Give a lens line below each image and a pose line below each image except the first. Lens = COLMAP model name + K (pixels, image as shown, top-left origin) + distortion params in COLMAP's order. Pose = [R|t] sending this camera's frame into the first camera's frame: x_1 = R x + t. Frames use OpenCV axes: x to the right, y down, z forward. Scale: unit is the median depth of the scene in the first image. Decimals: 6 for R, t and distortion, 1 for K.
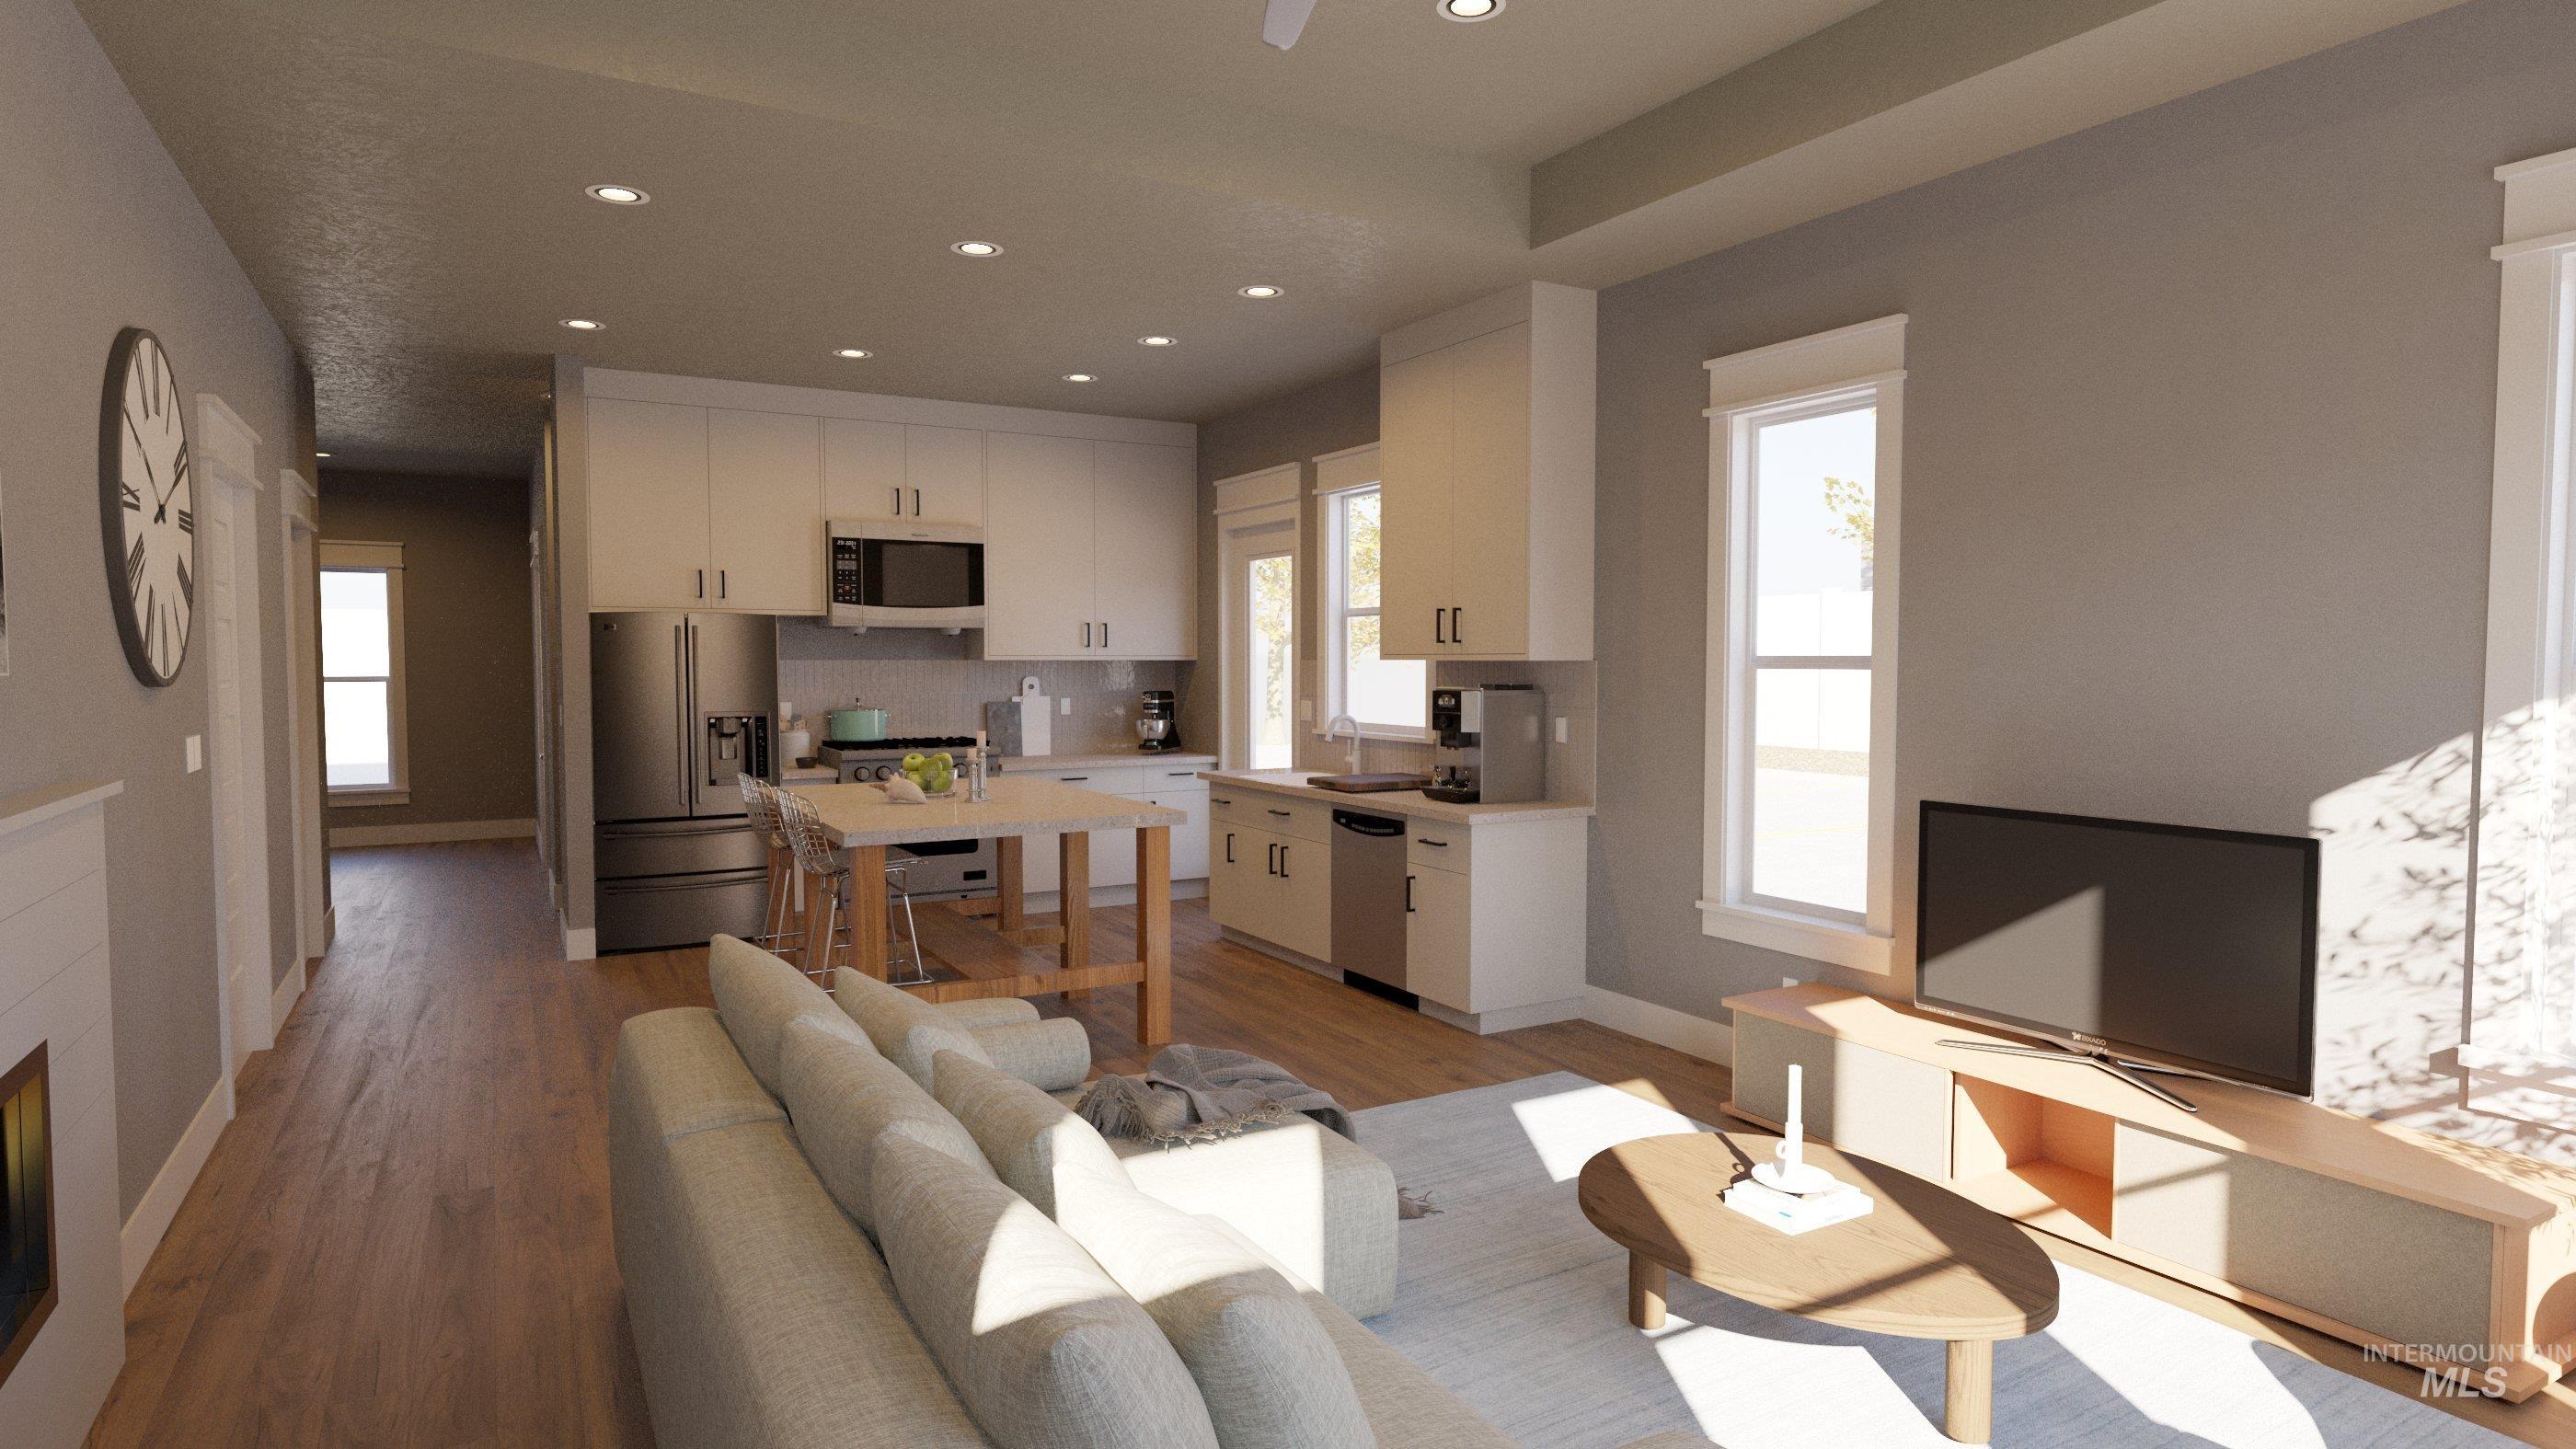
lens RADIAL K [[1373.7, 0, 1286.8], [0, 1373.7, 725.5], [0, 0, 1]] dist [-0.001752, -0.000091]
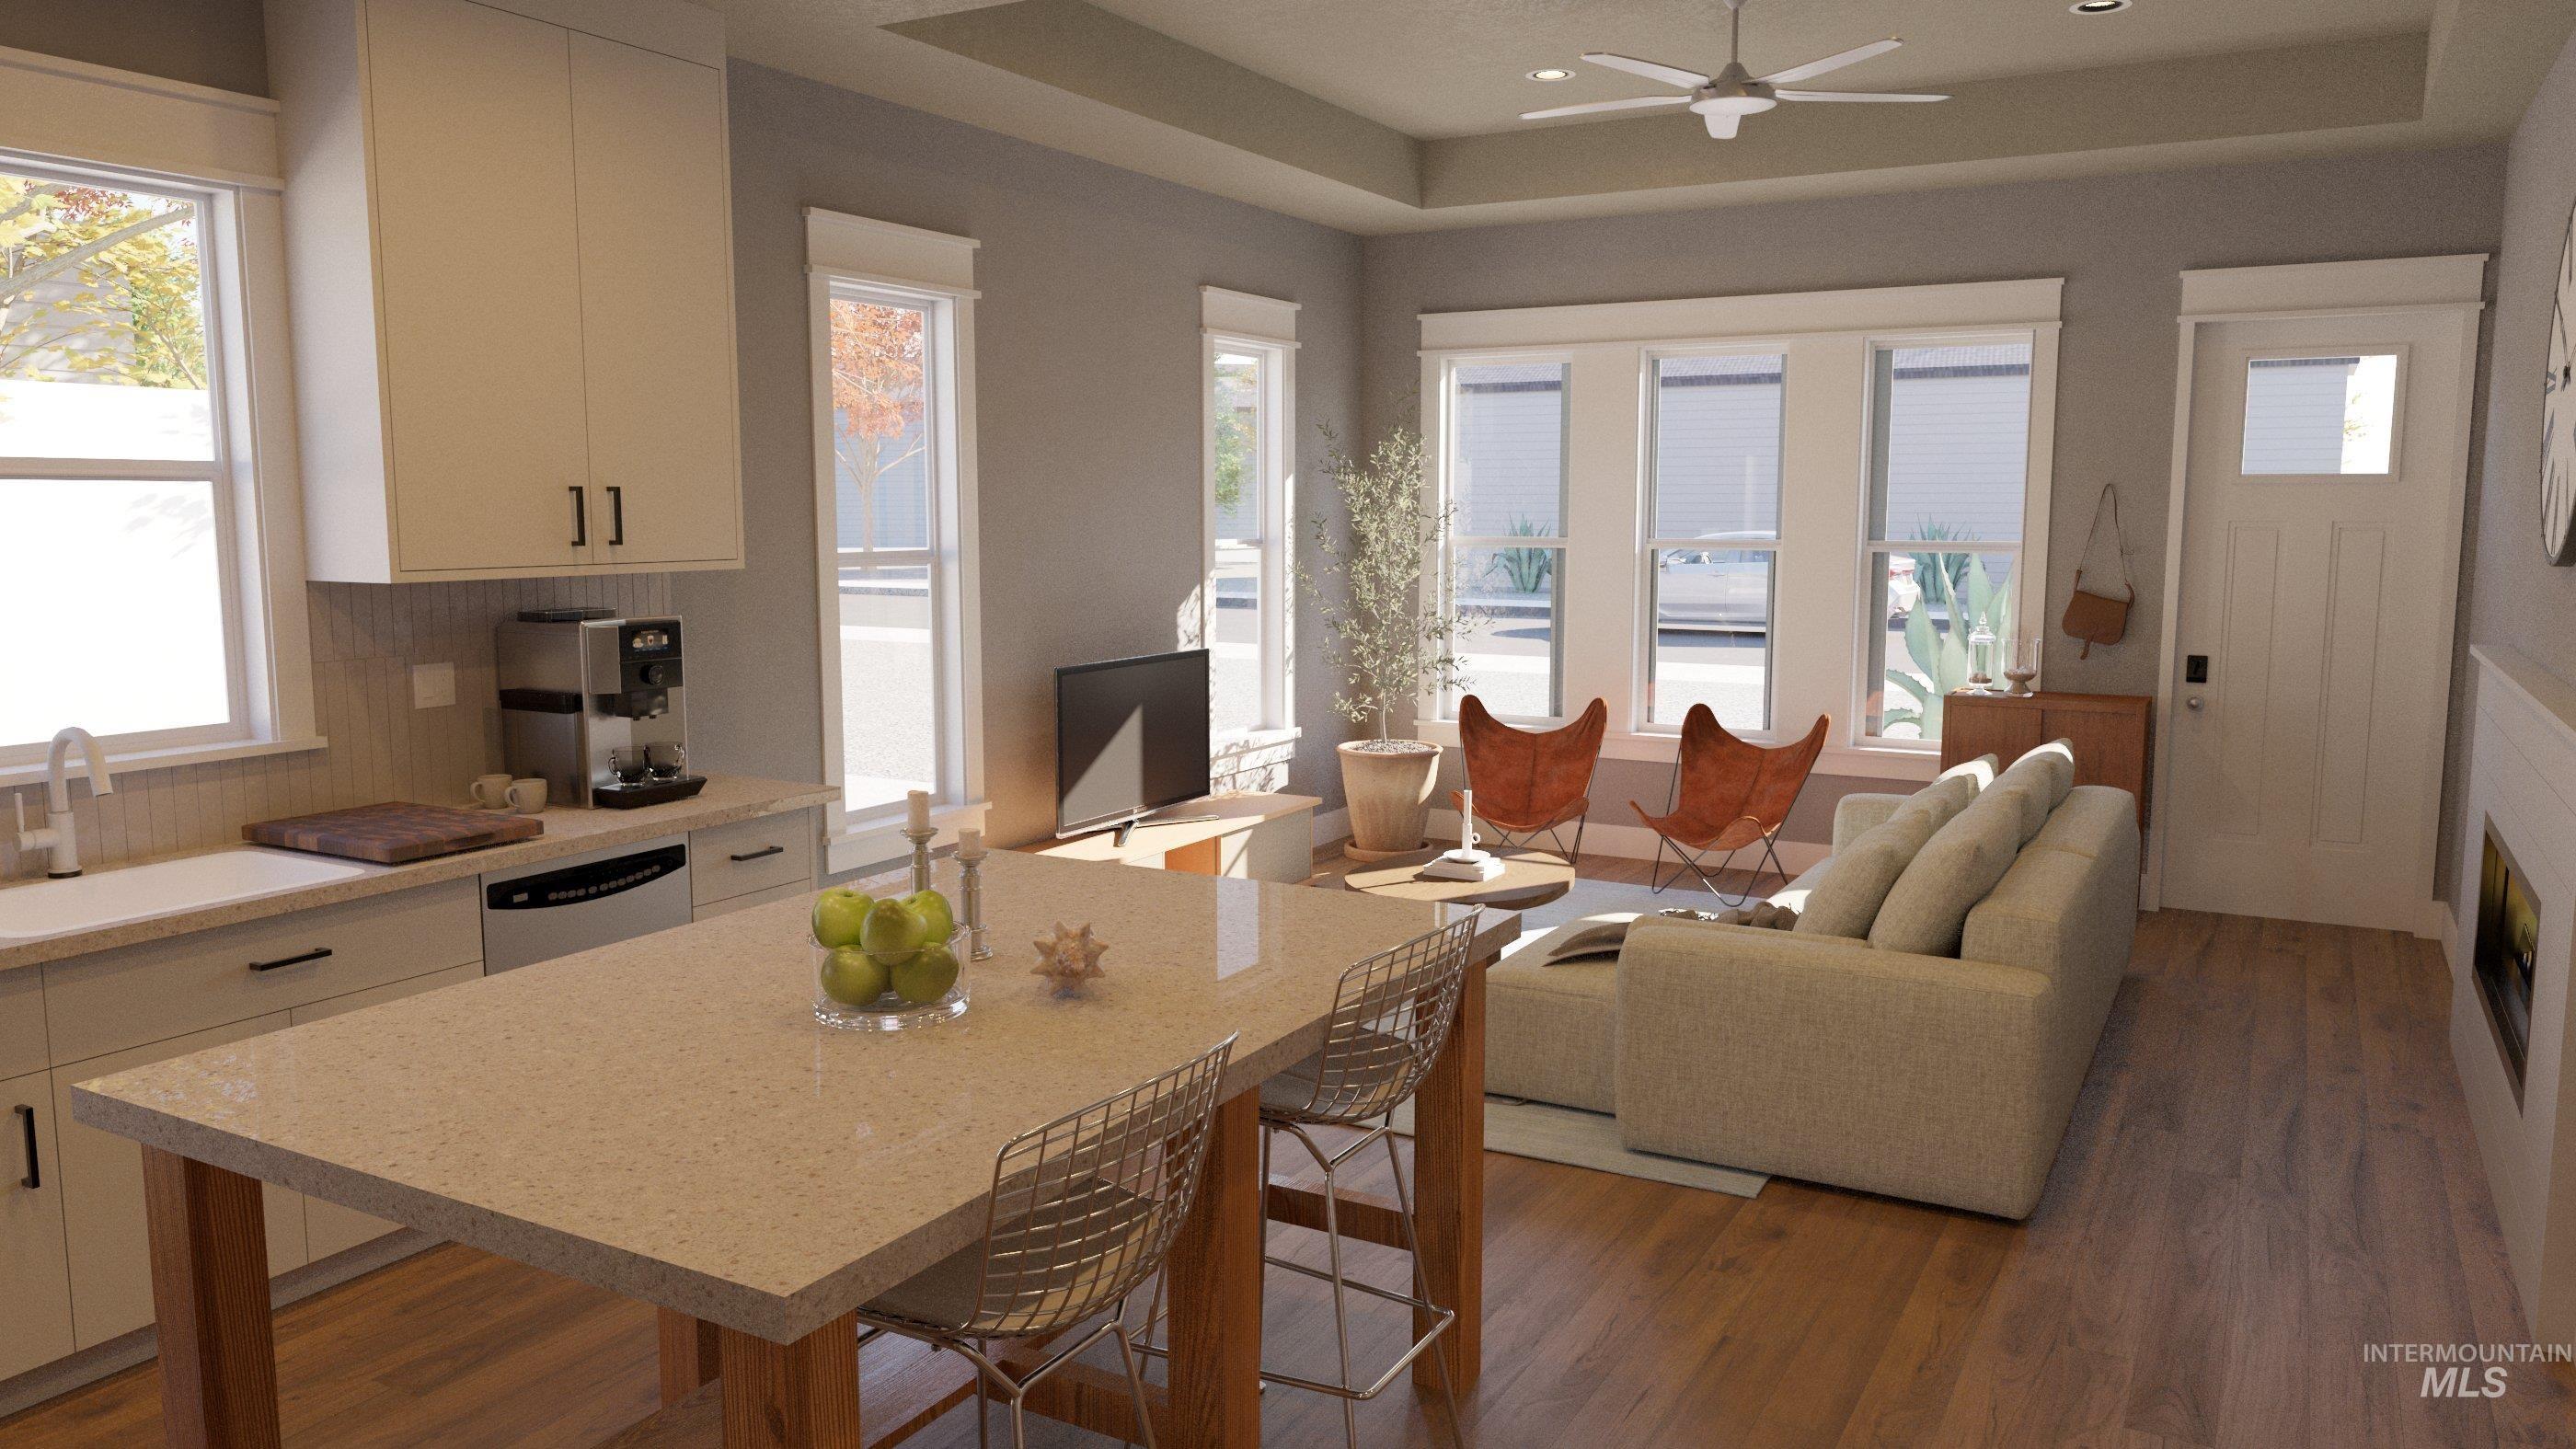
lens RADIAL K [[1779.1, 0, 1285.8], [0, 1779.1, 723.3], [0, 0, 1]] dist [0.001543, 0.000900]
pose [[-0.507353, -0.104725, 0.855351, -0.567620], [0.042139, 0.988385, 0.146008, -0.068254], [-0.860707, 0.110121, -0.497048, 0.922057]]
